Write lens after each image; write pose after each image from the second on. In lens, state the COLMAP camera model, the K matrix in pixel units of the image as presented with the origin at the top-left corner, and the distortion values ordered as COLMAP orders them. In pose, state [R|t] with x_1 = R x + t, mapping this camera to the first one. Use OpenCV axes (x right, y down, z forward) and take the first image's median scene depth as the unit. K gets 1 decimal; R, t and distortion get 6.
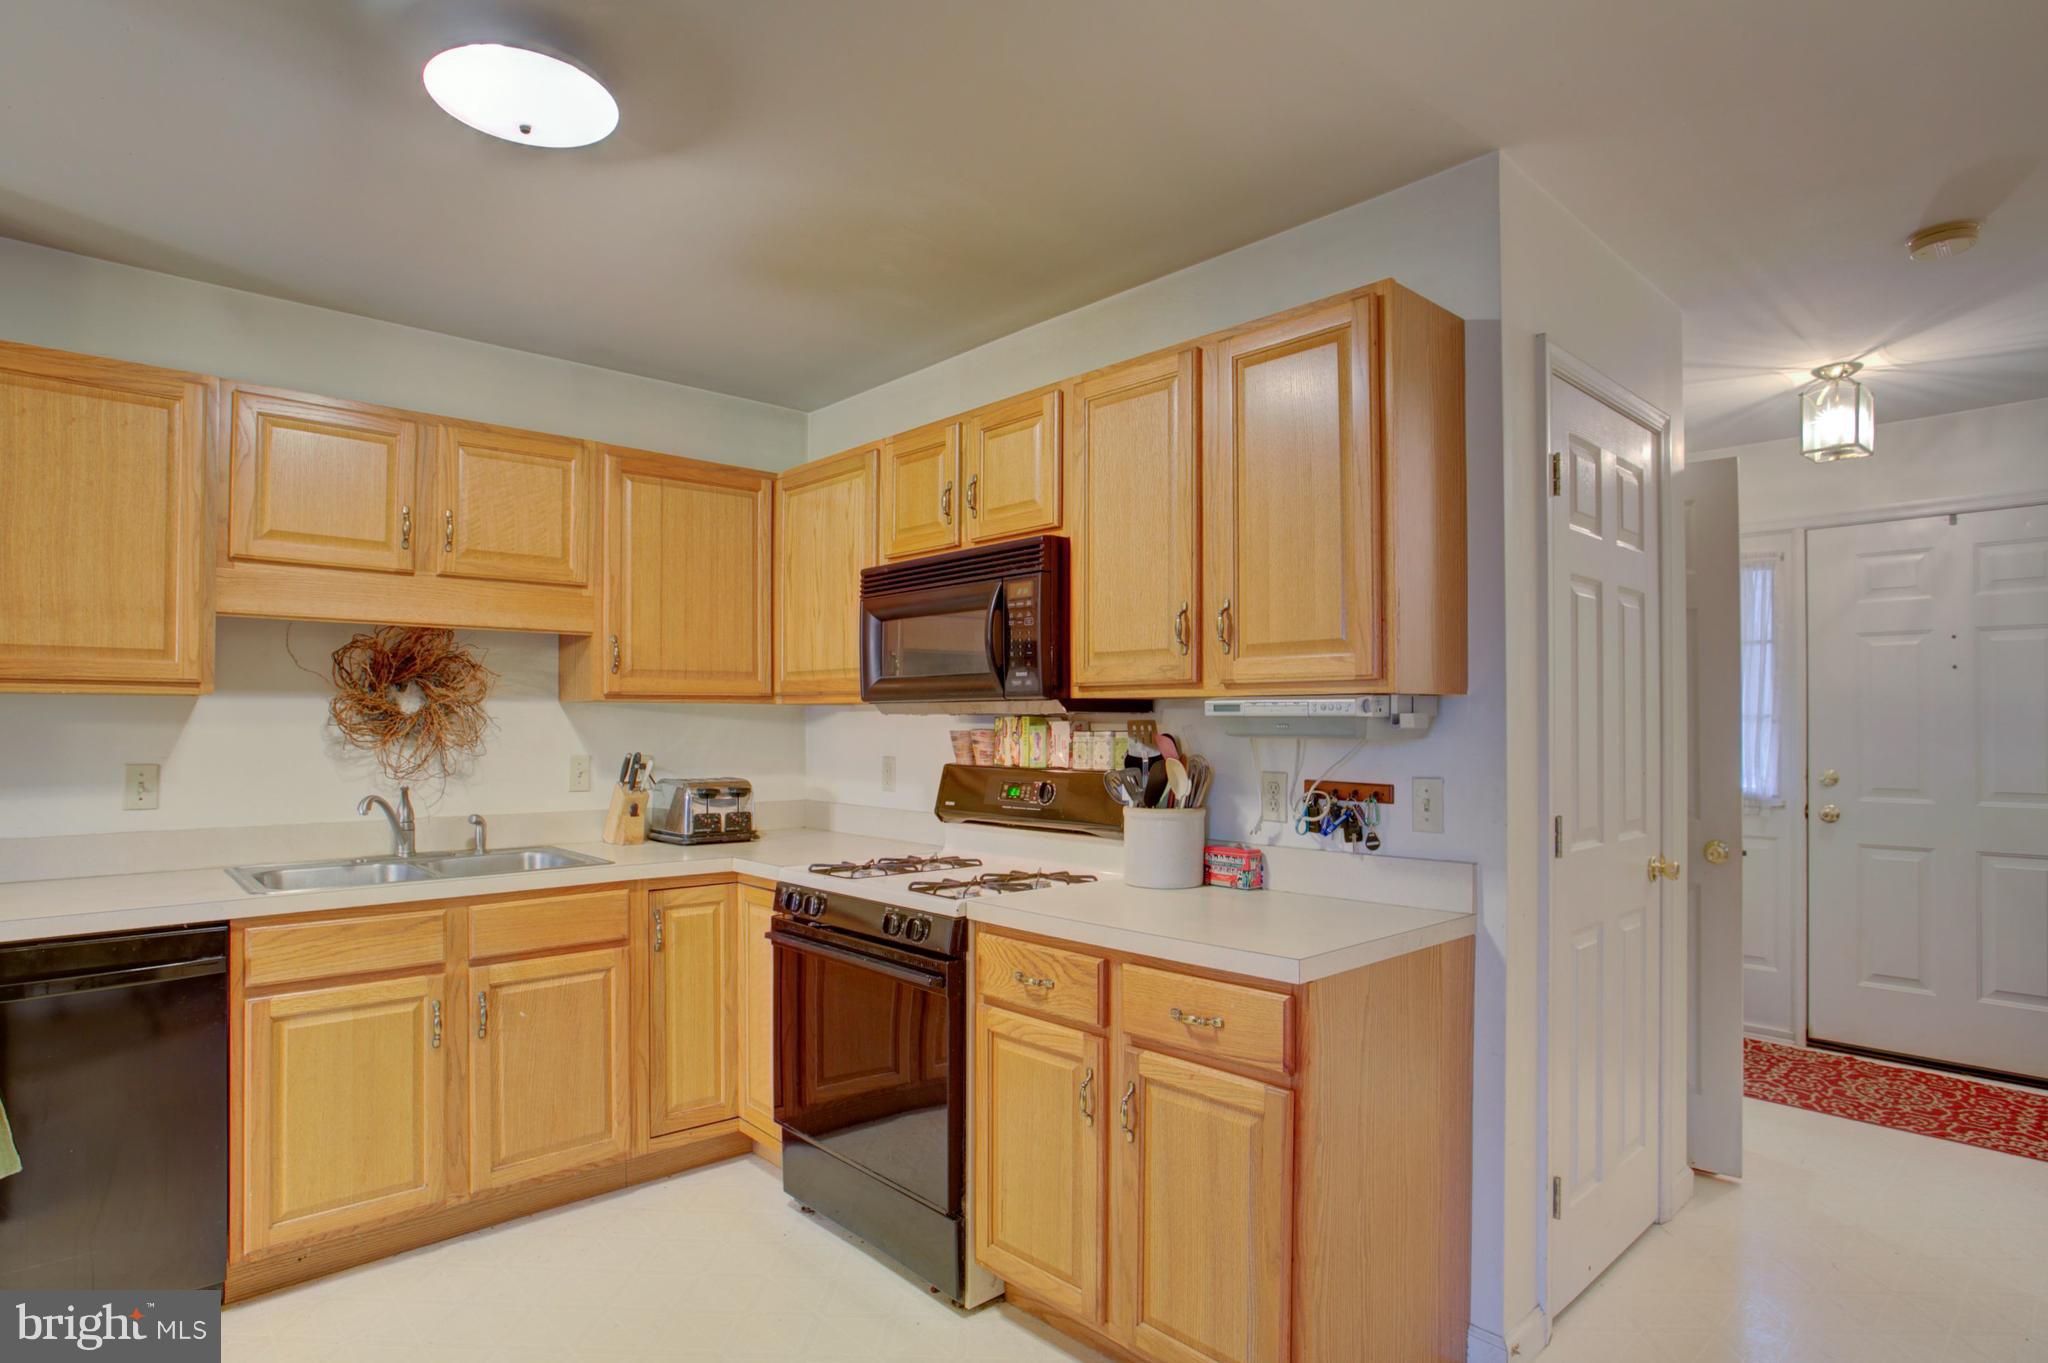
lens RADIAL K [[1099.0, 0, 1027.8], [0, 1099.0, 712.7], [0, 0, 1]] dist [-0.078207, 0.040430]
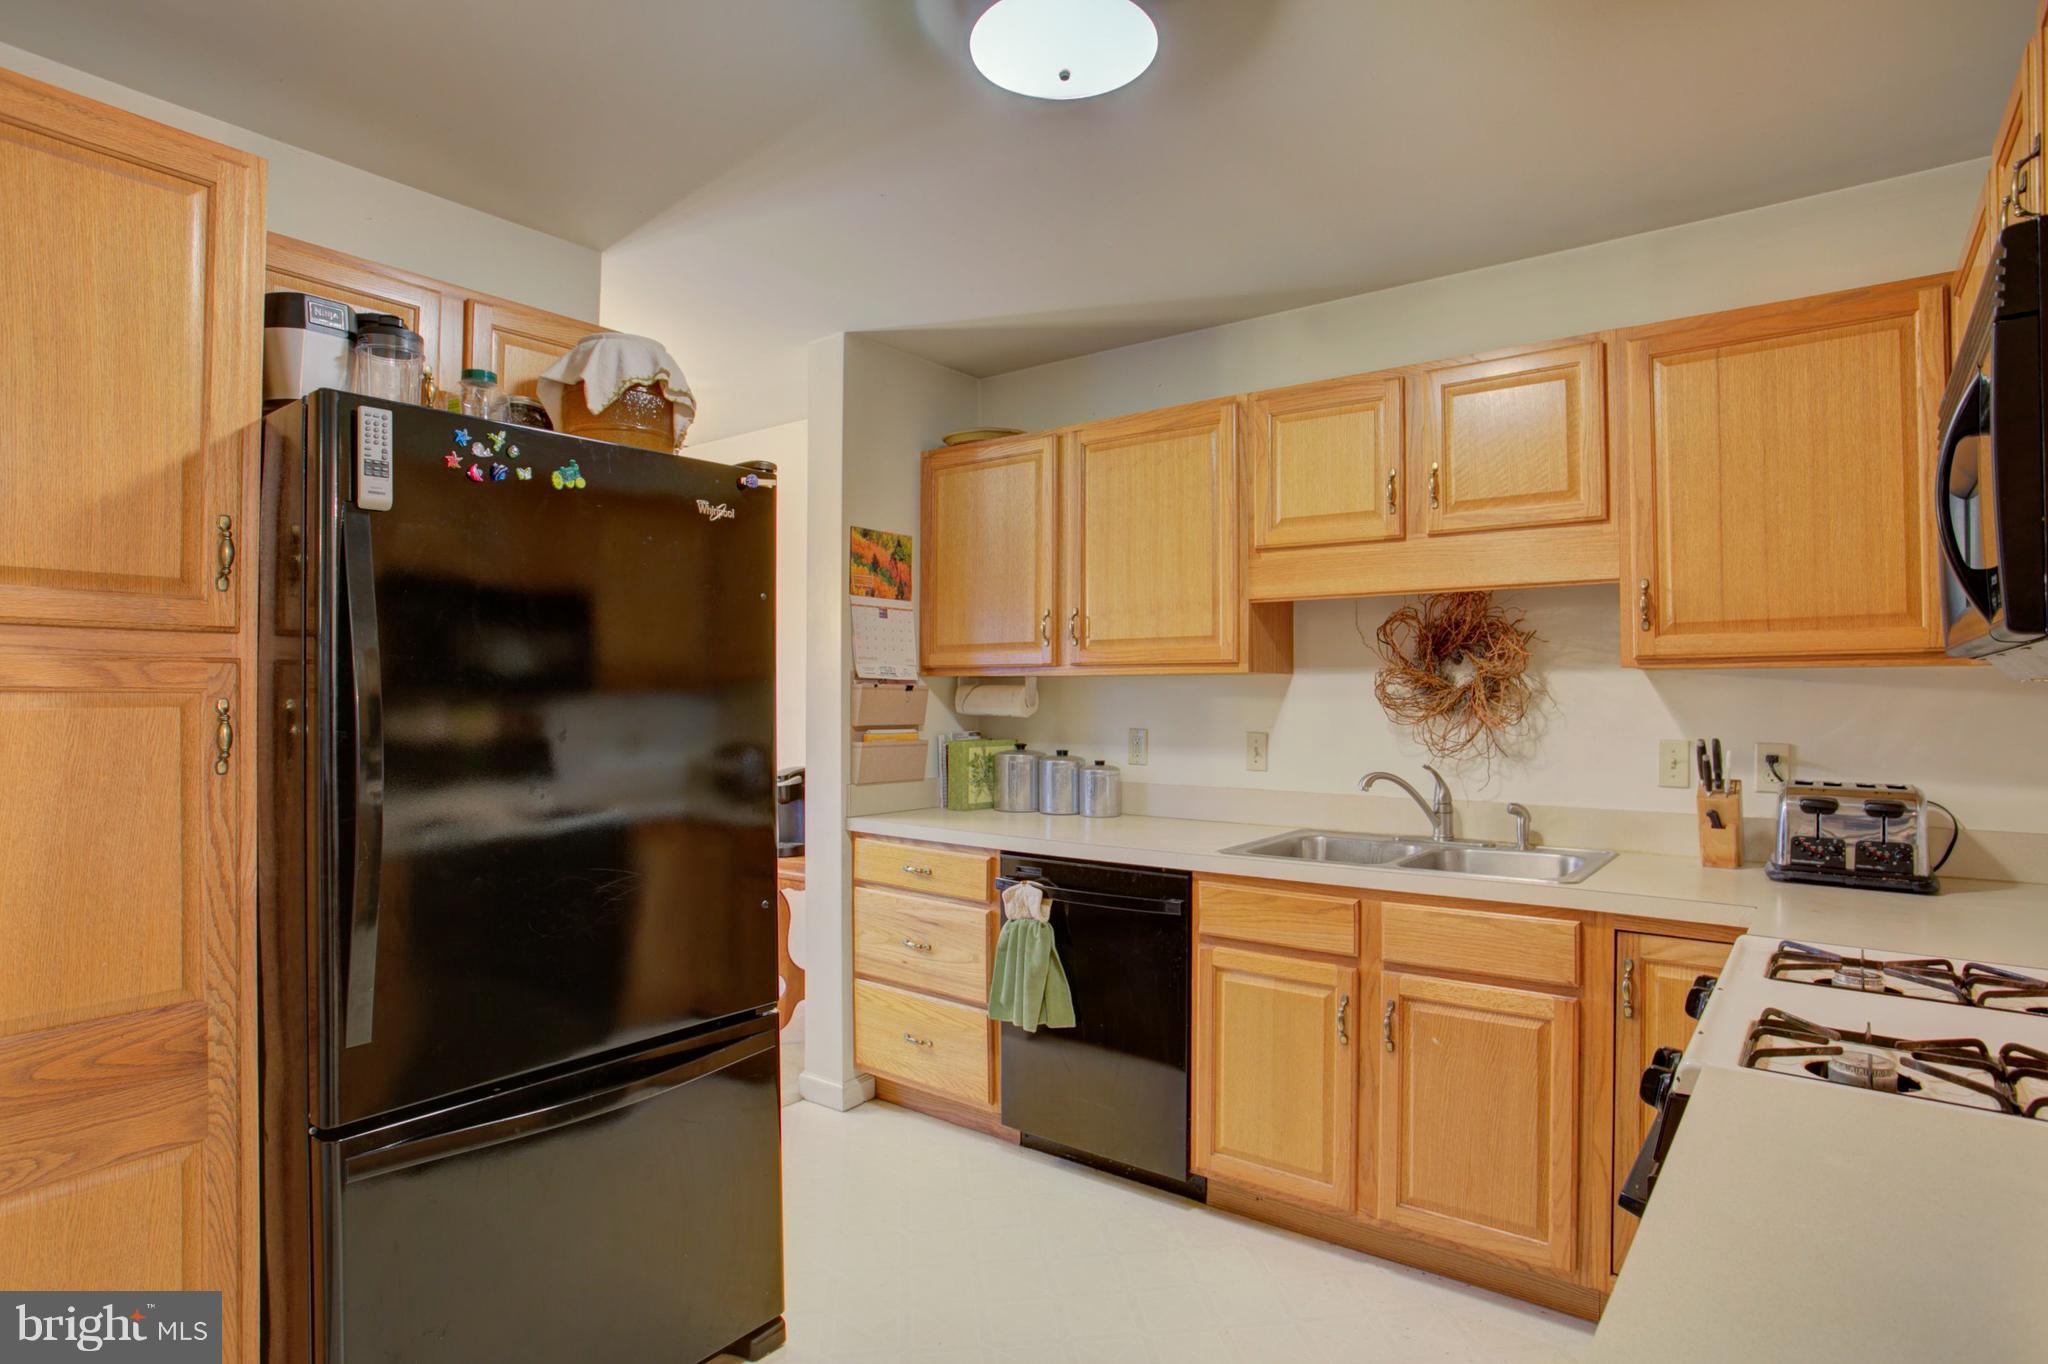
lens RADIAL K [[1074.8, 0, 1024.0], [0, 1074.8, 682.0], [0, 0, 1]] dist [-0.079843, 0.038704]
pose [[0.162874, -0.014015, -0.986547, 0.292336], [0.008334, 0.999883, -0.012829, 0.005203], [0.986612, -0.006133, 0.162971, 0.530629]]
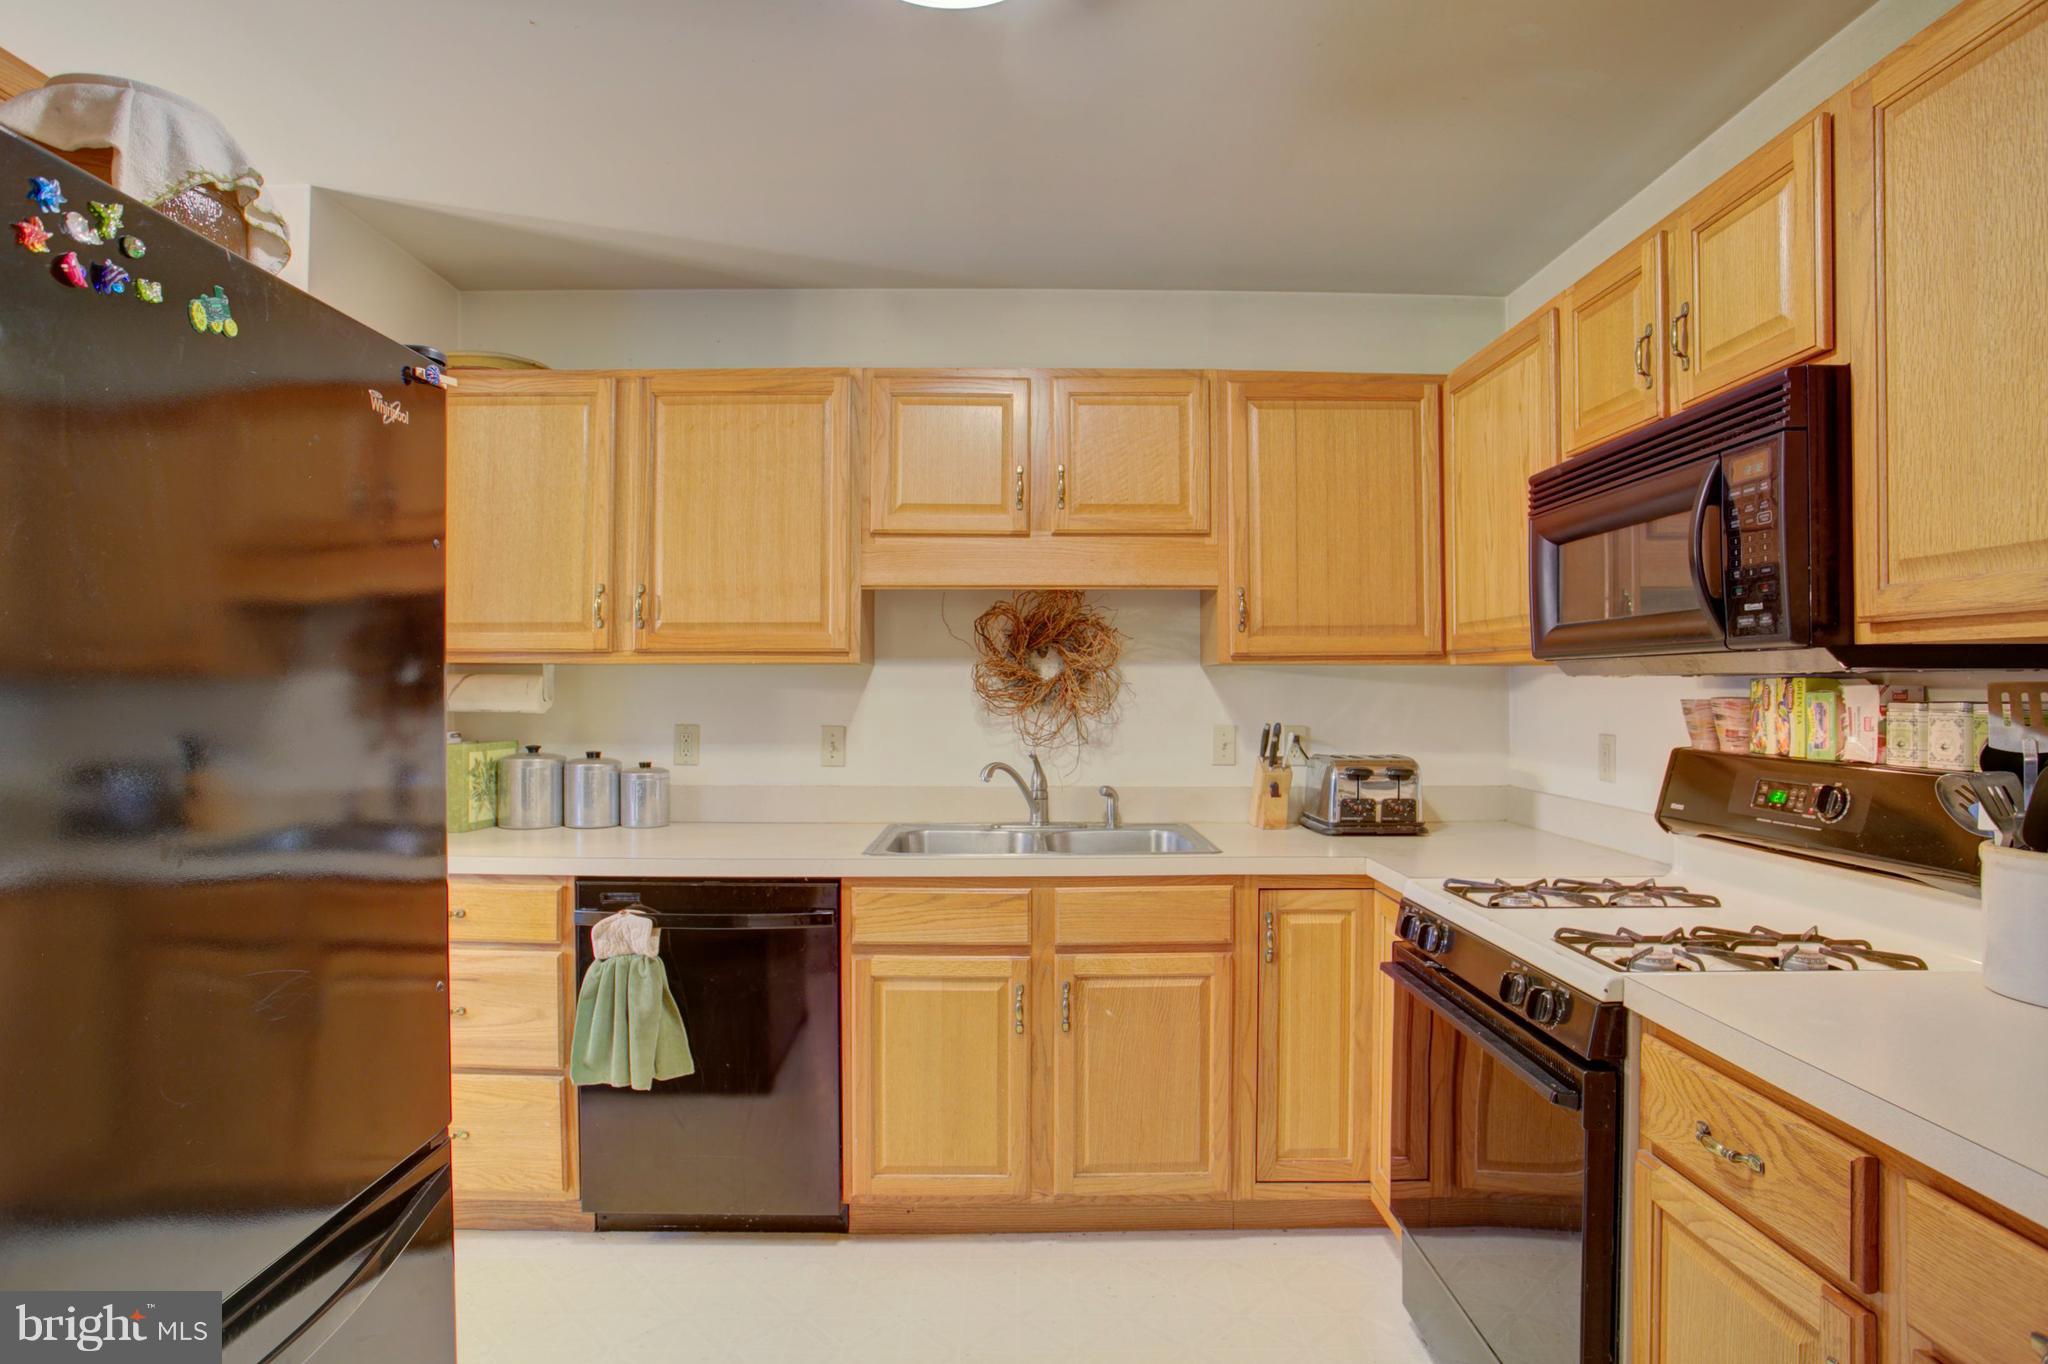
lens RADIAL K [[1074.8, 0, 1024.0], [0, 1074.8, 682.0], [0, 0, 1]] dist [-0.079843, 0.038704]
pose [[0.738455, -0.004930, -0.674285, 0.077447], [0.006951, 0.999976, 0.000302, 0.002899], [0.674267, -0.004910, 0.738471, 0.287580]]
